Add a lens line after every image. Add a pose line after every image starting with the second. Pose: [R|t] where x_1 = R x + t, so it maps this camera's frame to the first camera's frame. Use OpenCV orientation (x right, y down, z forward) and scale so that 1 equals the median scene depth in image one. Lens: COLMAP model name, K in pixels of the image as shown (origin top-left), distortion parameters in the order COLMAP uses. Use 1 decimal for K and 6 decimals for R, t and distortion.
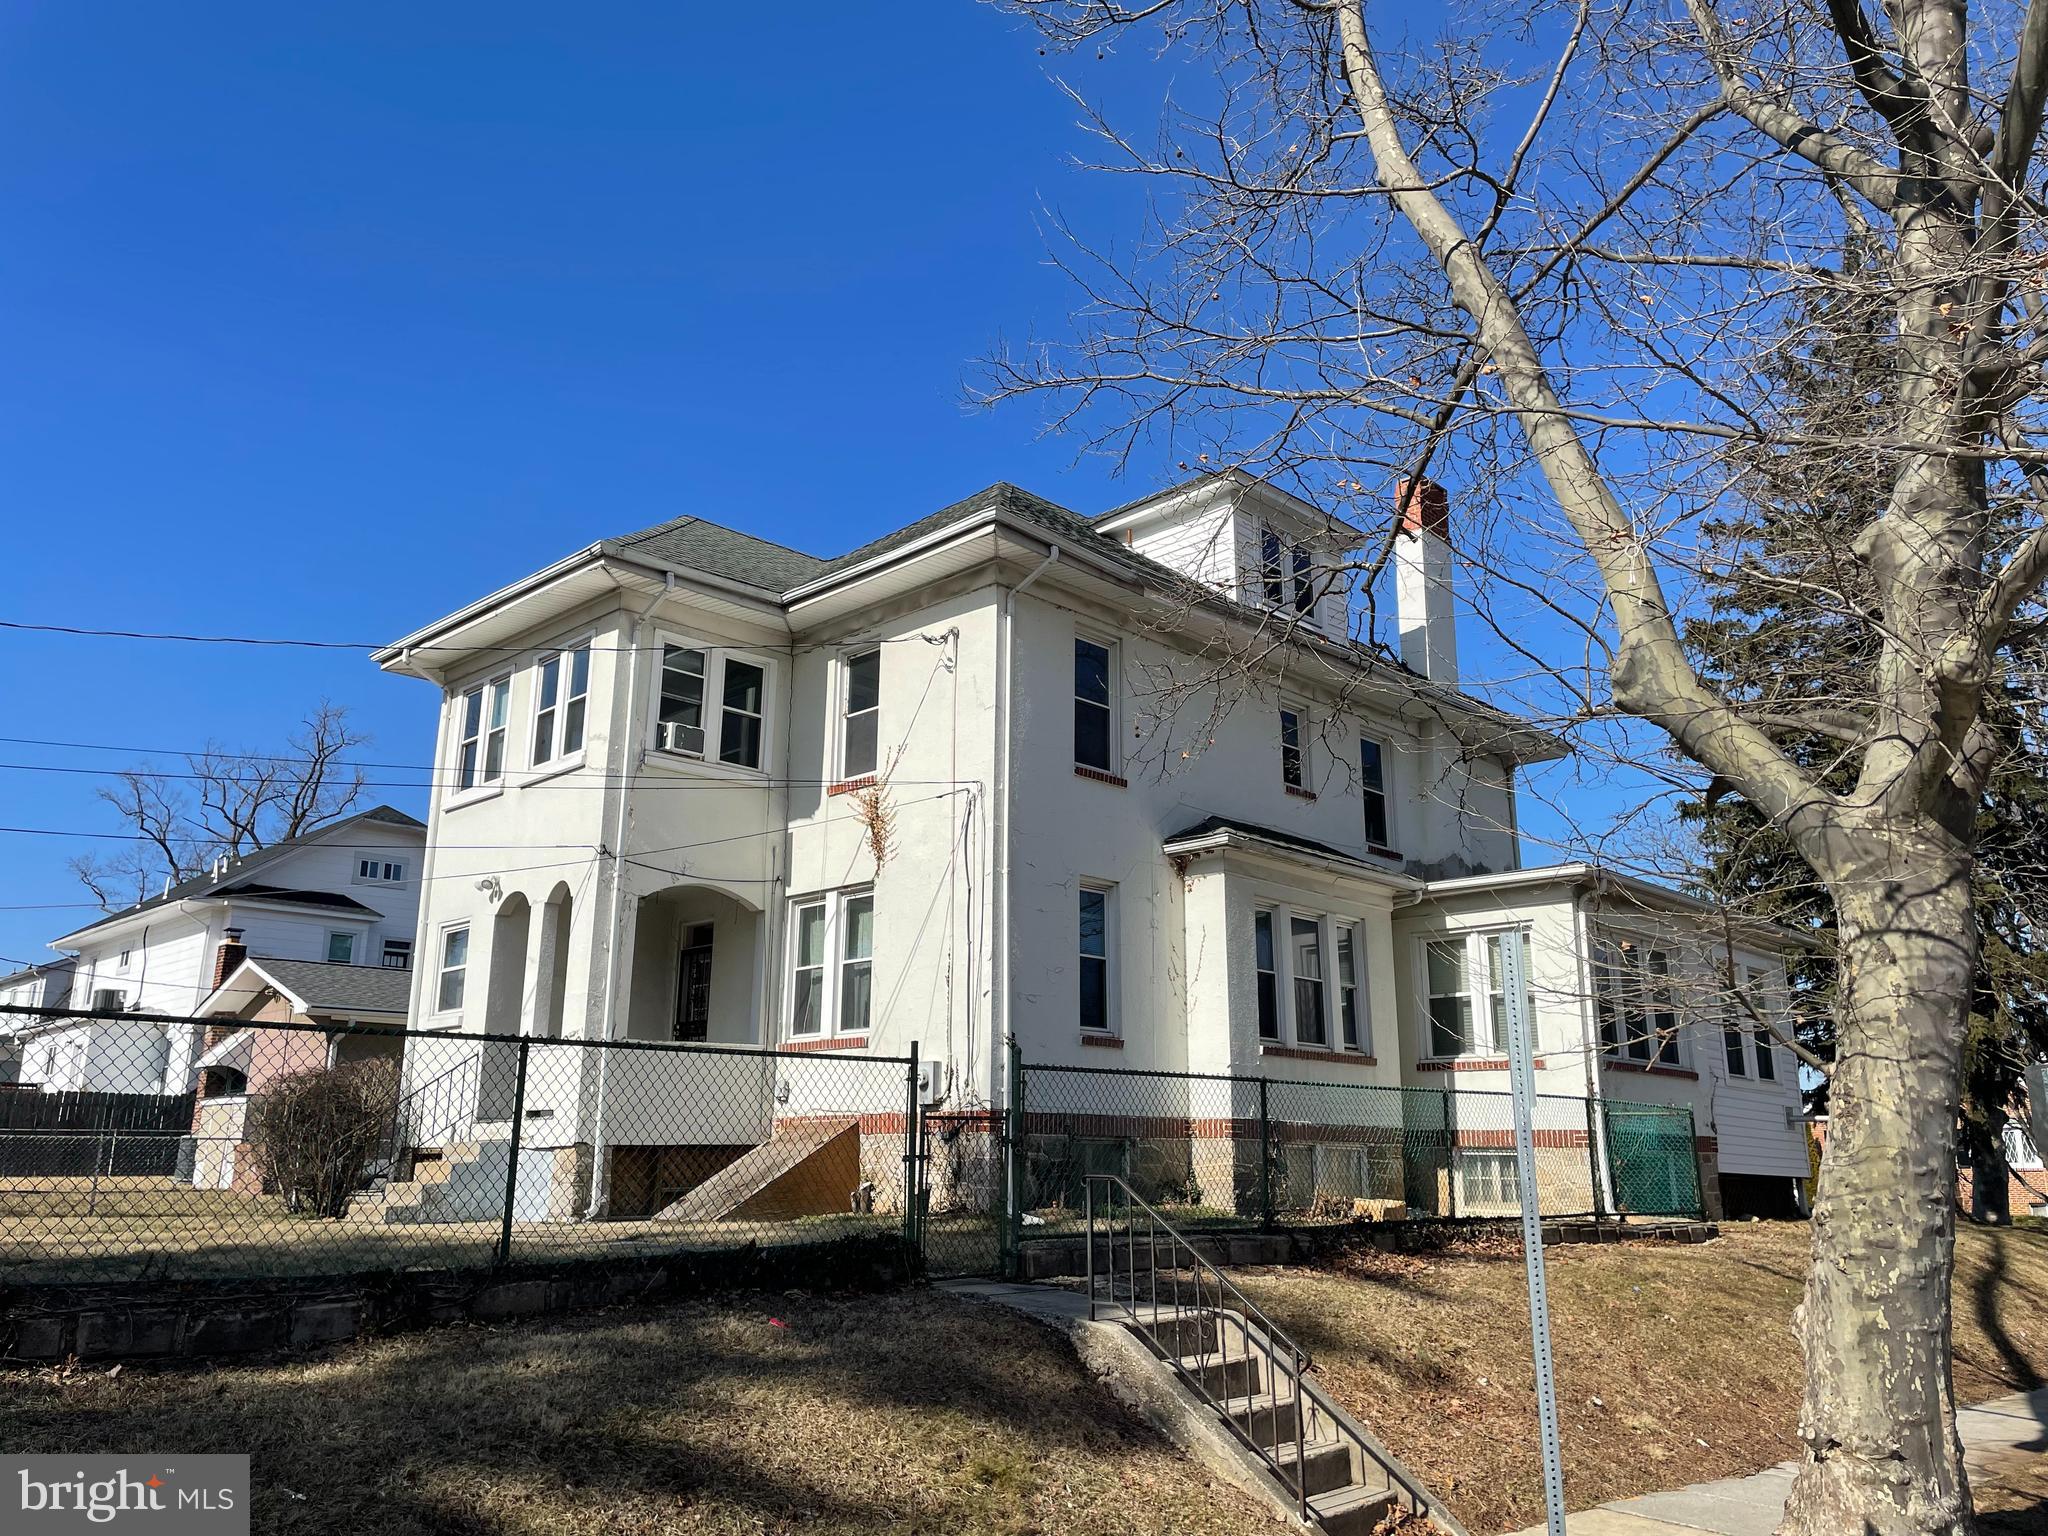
lens RADIAL K [[1507.5, 0, 1032.6], [0, 1507.5, 759.5], [0, 0, 1]] dist [-0.009027, -0.066342]
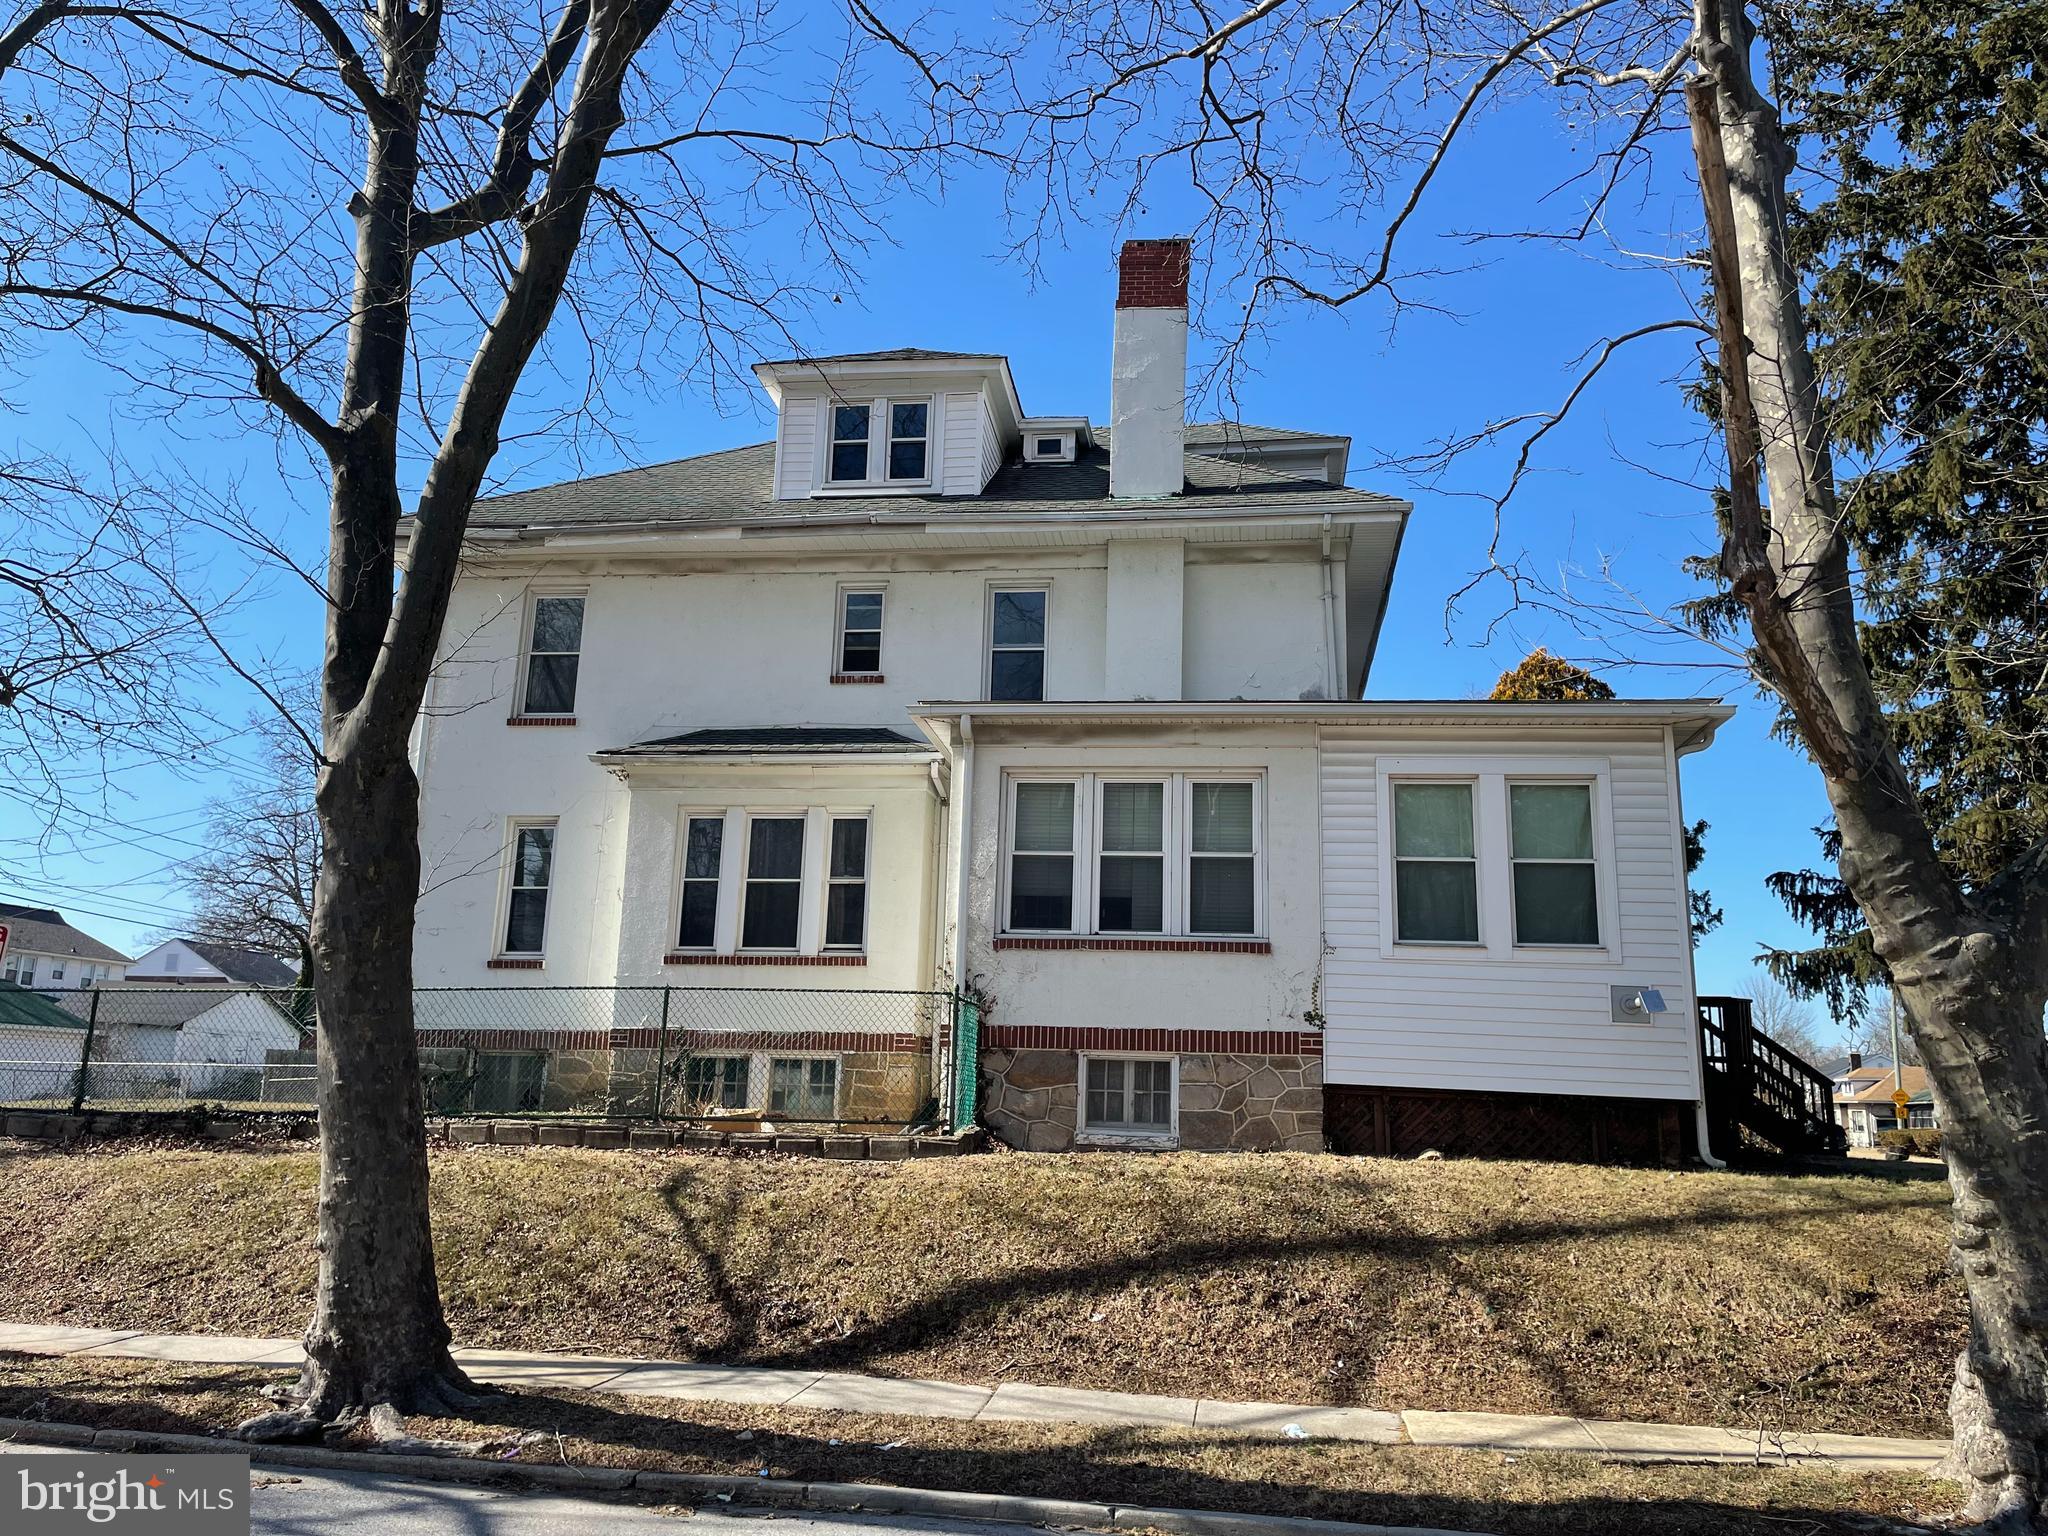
lens RADIAL K [[1507.5, 0, 1032.6], [0, 1507.5, 759.5], [0, 0, 1]] dist [-0.009027, -0.066342]
pose [[0.665753, -0.175351, -0.725276, 1.029010], [0.190546, 0.979721, -0.061960, 0.167664], [0.721433, -0.096948, 0.685664, 0.497268]]
